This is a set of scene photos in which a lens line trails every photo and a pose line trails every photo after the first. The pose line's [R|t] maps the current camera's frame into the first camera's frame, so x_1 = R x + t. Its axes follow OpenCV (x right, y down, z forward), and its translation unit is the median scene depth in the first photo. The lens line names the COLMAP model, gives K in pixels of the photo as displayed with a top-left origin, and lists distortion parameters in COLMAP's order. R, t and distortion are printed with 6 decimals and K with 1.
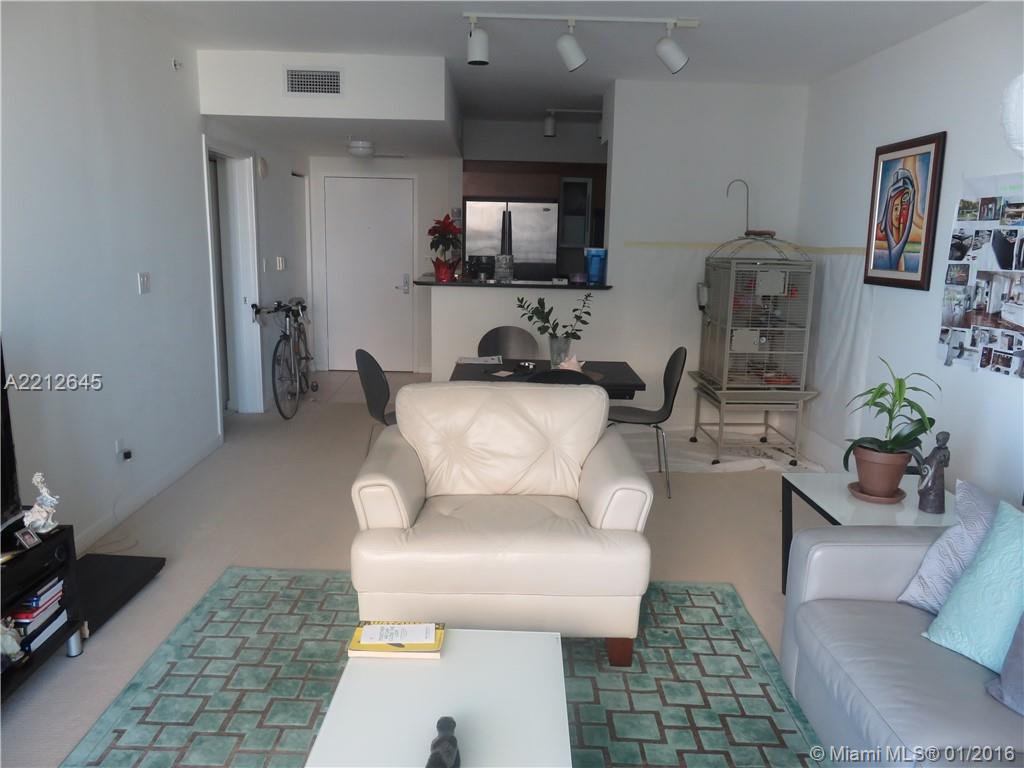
lens RADIAL K [[768.2, 0, 512.1], [0, 768.2, 382.1], [0, 0, 1]] dist [-0.009652, 0.002235]
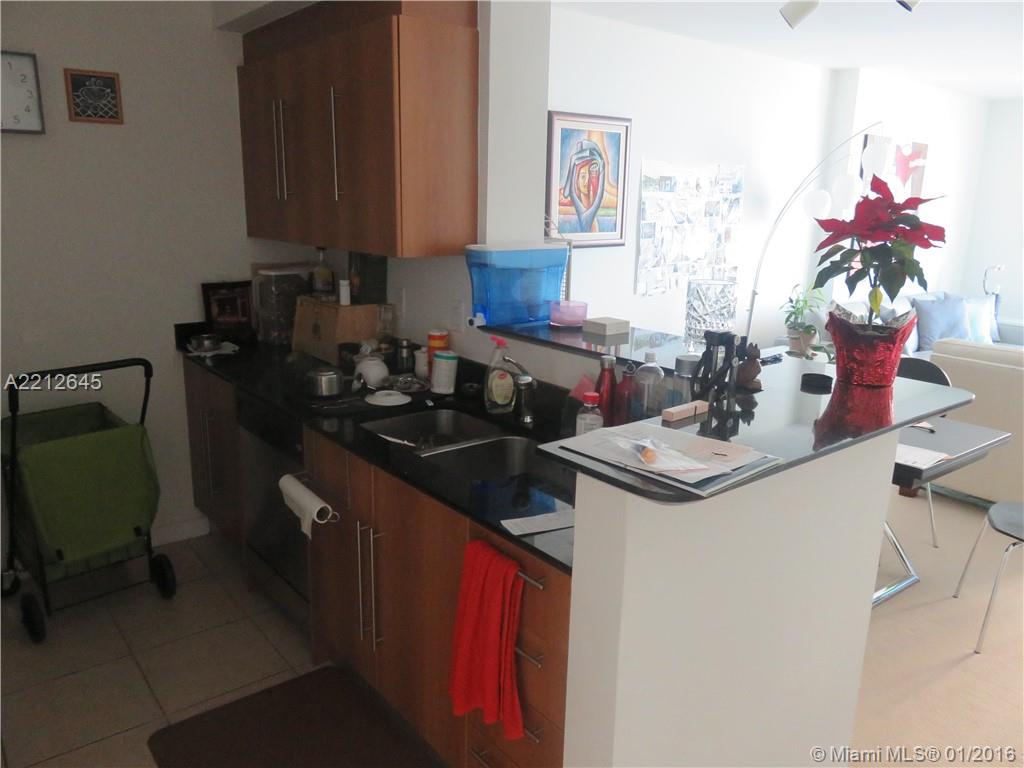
lens RADIAL K [[768.2, 0, 511.9], [0, 768.2, 381.8], [0, 0, 1]] dist [-0.009652, 0.002235]
pose [[-0.607291, -0.218613, 0.763810, -0.406064], [0.117840, 0.925977, 0.358720, -0.433047], [-0.785691, 0.307855, -0.536577, 2.115131]]
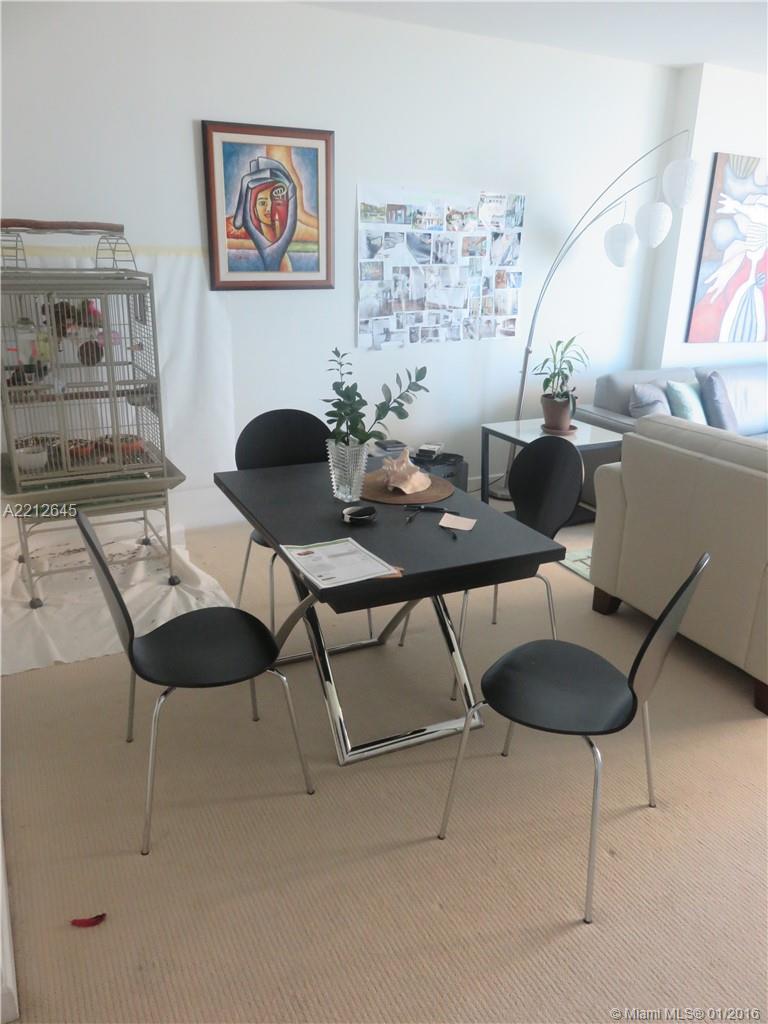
lens RADIAL K [[768.2, 0, 387.0], [0, 768.2, 513.1], [0, 0, 1]] dist [-0.009652, 0.002235]
pose [[-0.434078, -0.331520, 0.837658, -0.551613], [0.135746, 0.895140, 0.424614, -0.317195], [-0.890589, 0.298024, -0.343558, 1.557755]]
